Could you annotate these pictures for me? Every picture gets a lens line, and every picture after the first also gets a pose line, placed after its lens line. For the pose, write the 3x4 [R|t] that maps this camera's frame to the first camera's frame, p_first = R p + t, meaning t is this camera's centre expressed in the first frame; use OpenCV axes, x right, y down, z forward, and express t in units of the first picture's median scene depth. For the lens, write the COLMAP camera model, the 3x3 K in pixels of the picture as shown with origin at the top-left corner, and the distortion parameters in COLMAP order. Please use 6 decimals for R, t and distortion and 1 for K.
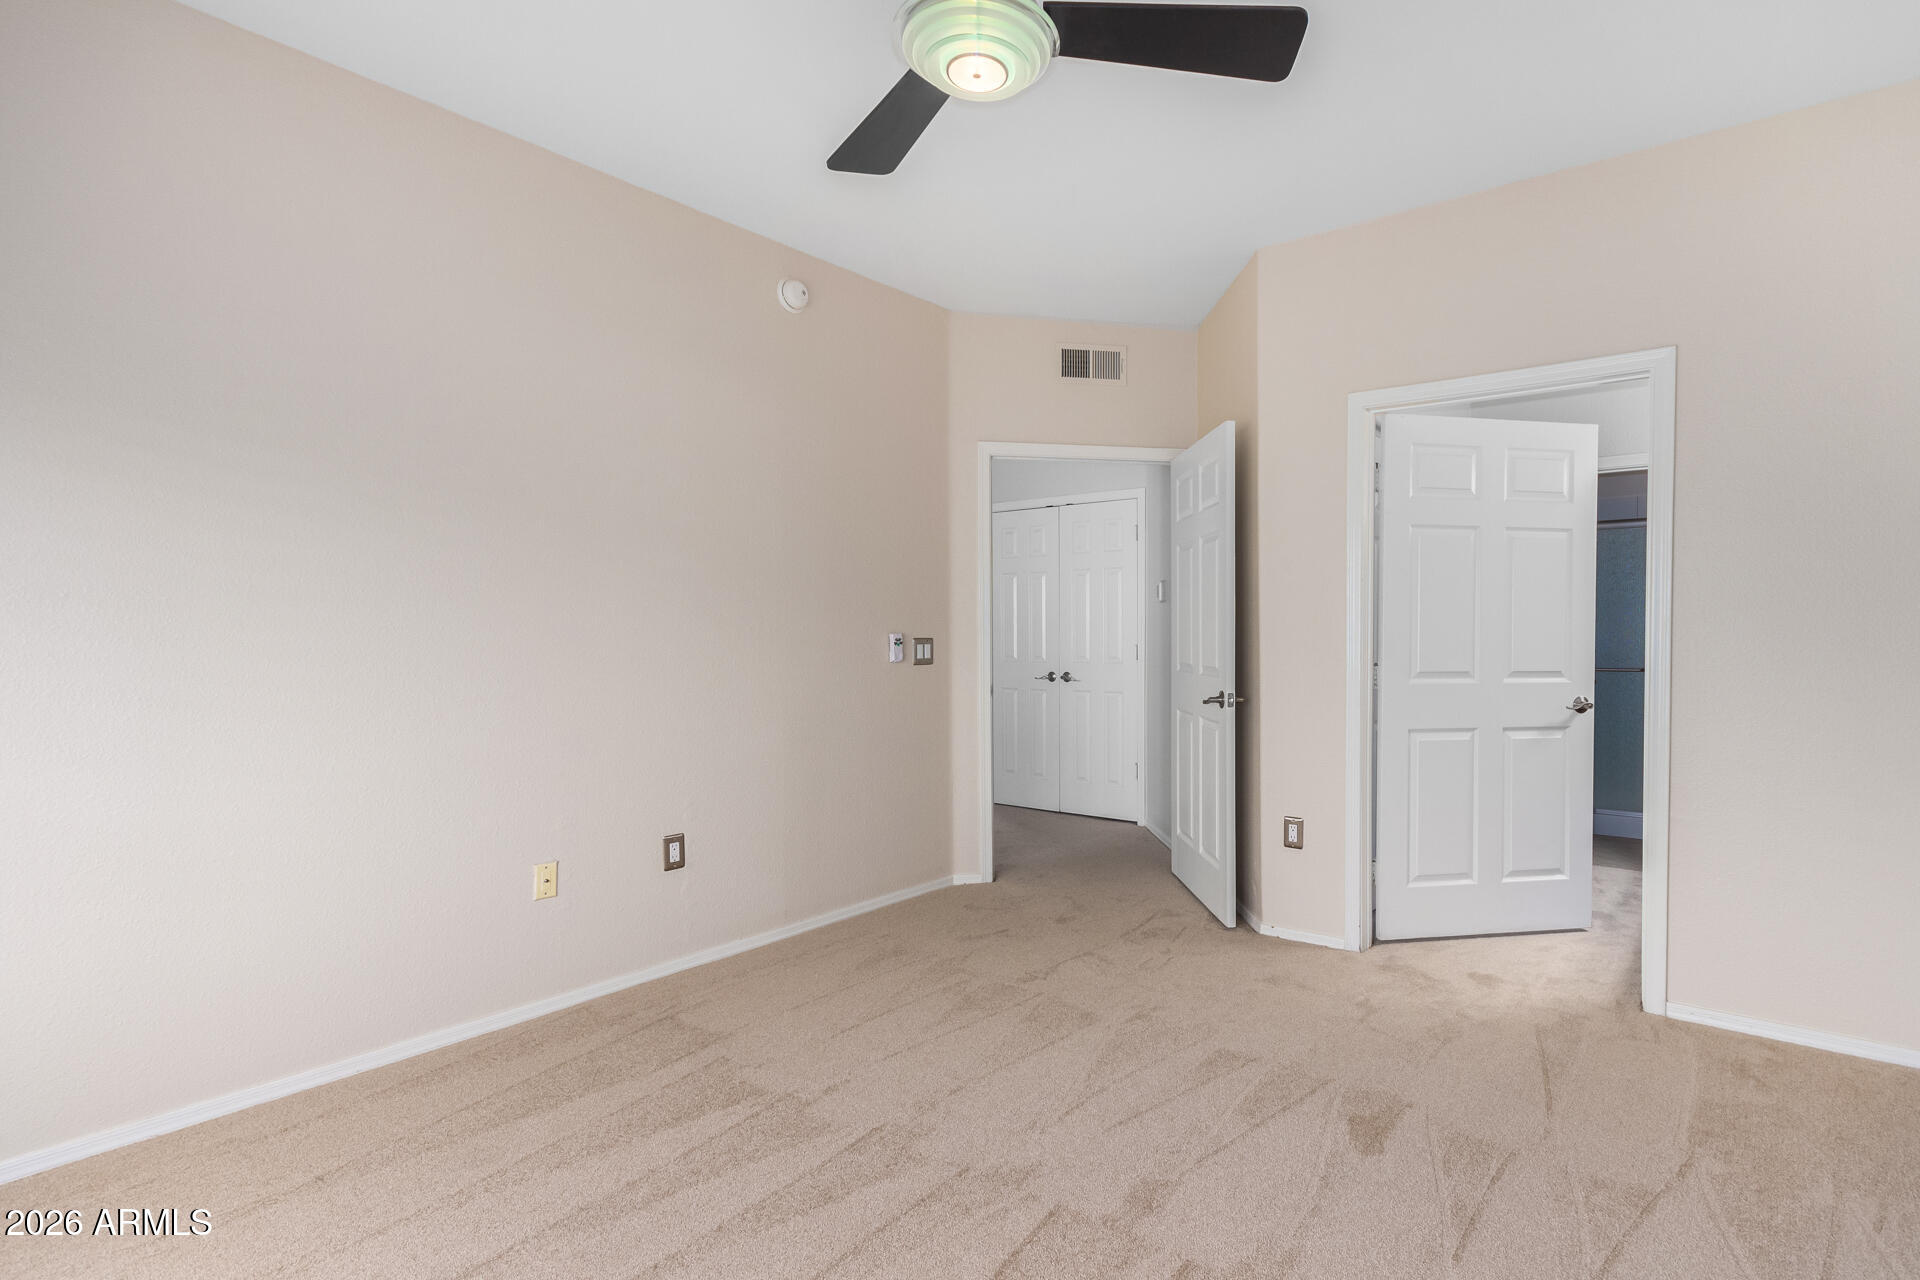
lens RADIAL K [[914.4, 0, 966.9], [0, 914.4, 642.6], [0, 0, 1]] dist [0.010754, 0.001916]
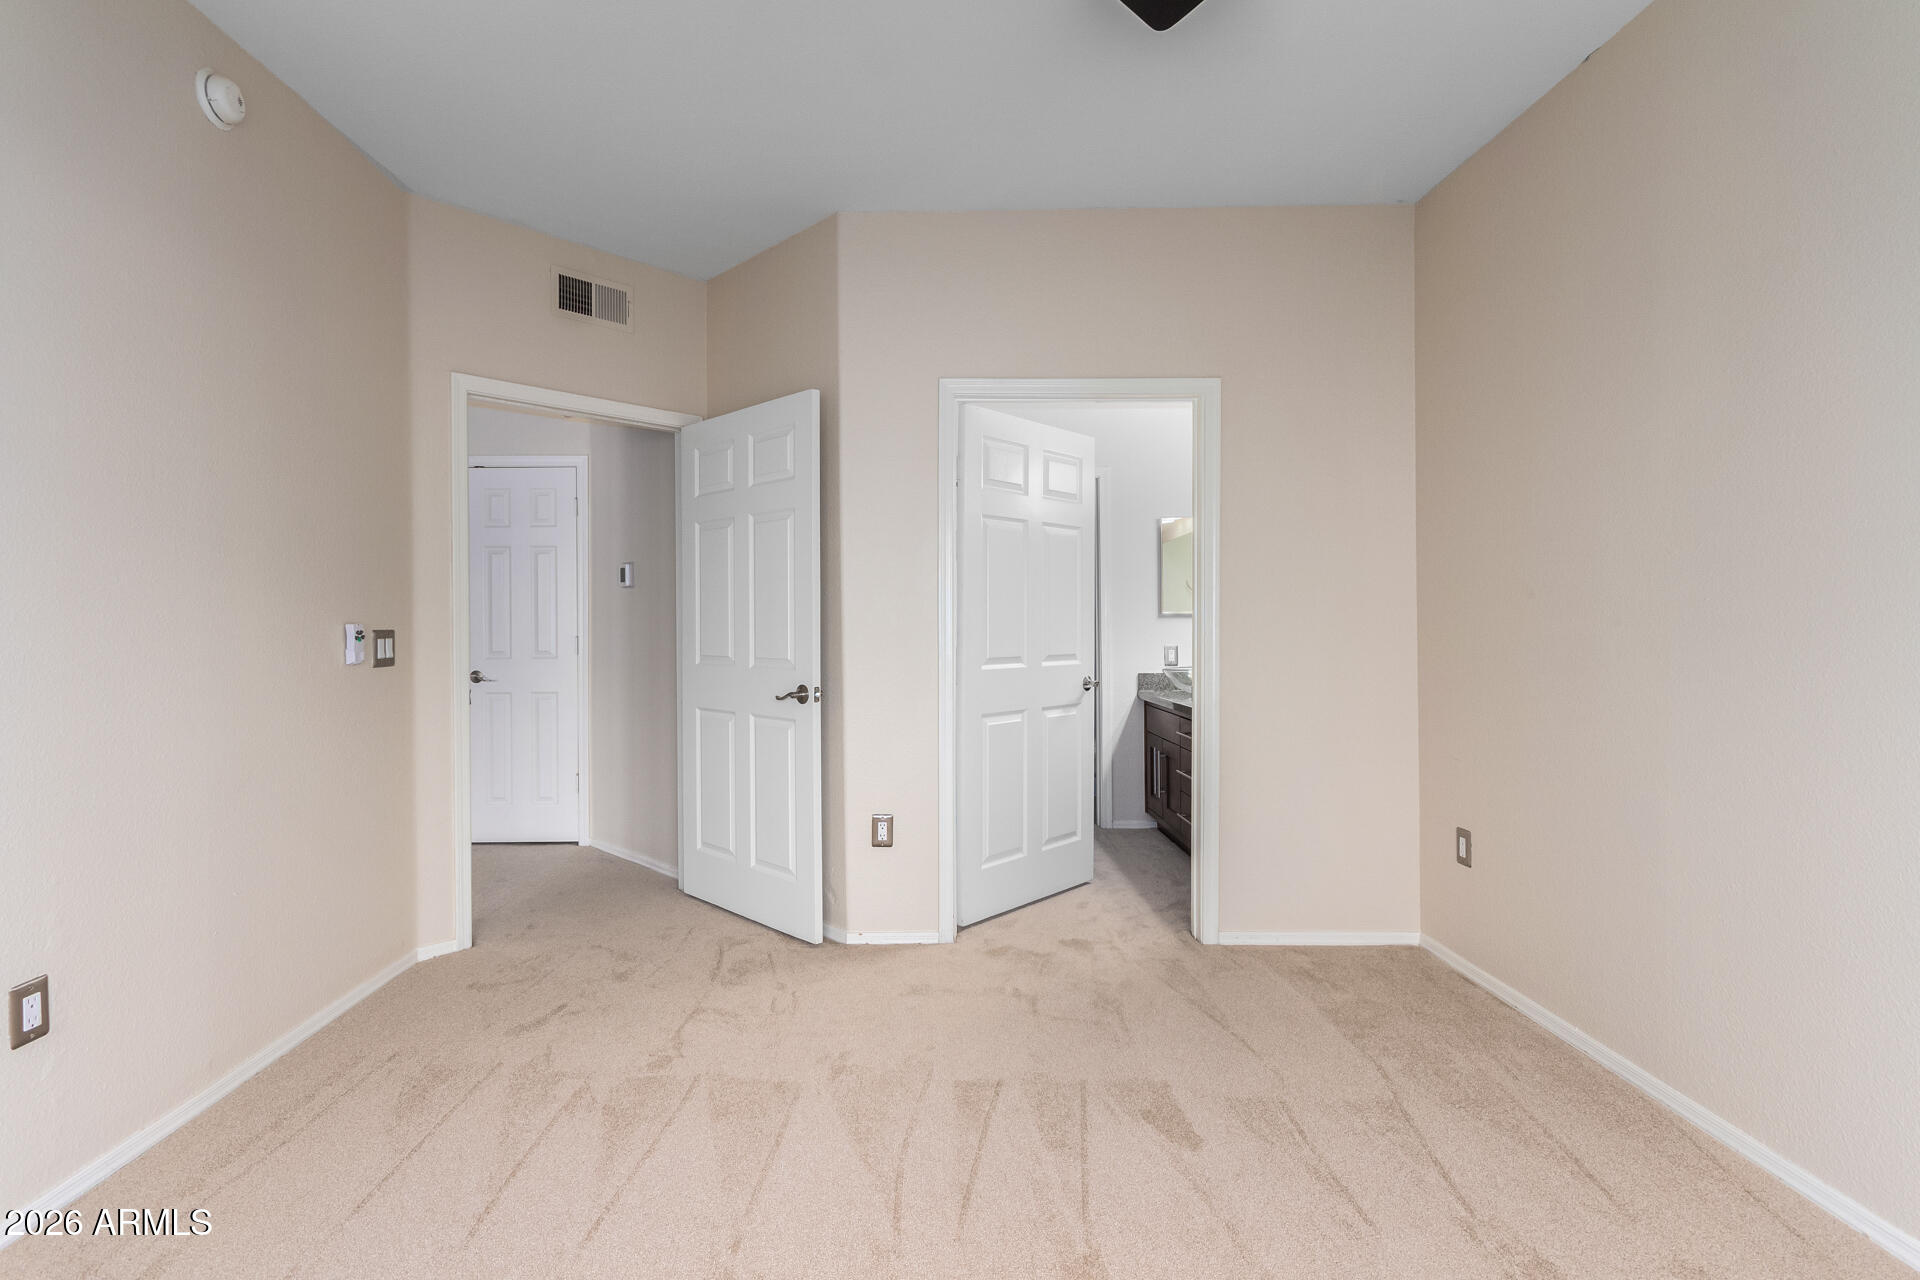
lens RADIAL K [[967.6, 0, 957.3], [0, 967.6, 622.6], [0, 0, 1]] dist [0.004388, 0.006749]
pose [[0.807323, -0.004582, 0.590092, -0.170073], [0.011106, 0.999911, -0.007430, -0.000329], [-0.590005, 0.012552, 0.807302, 0.137243]]
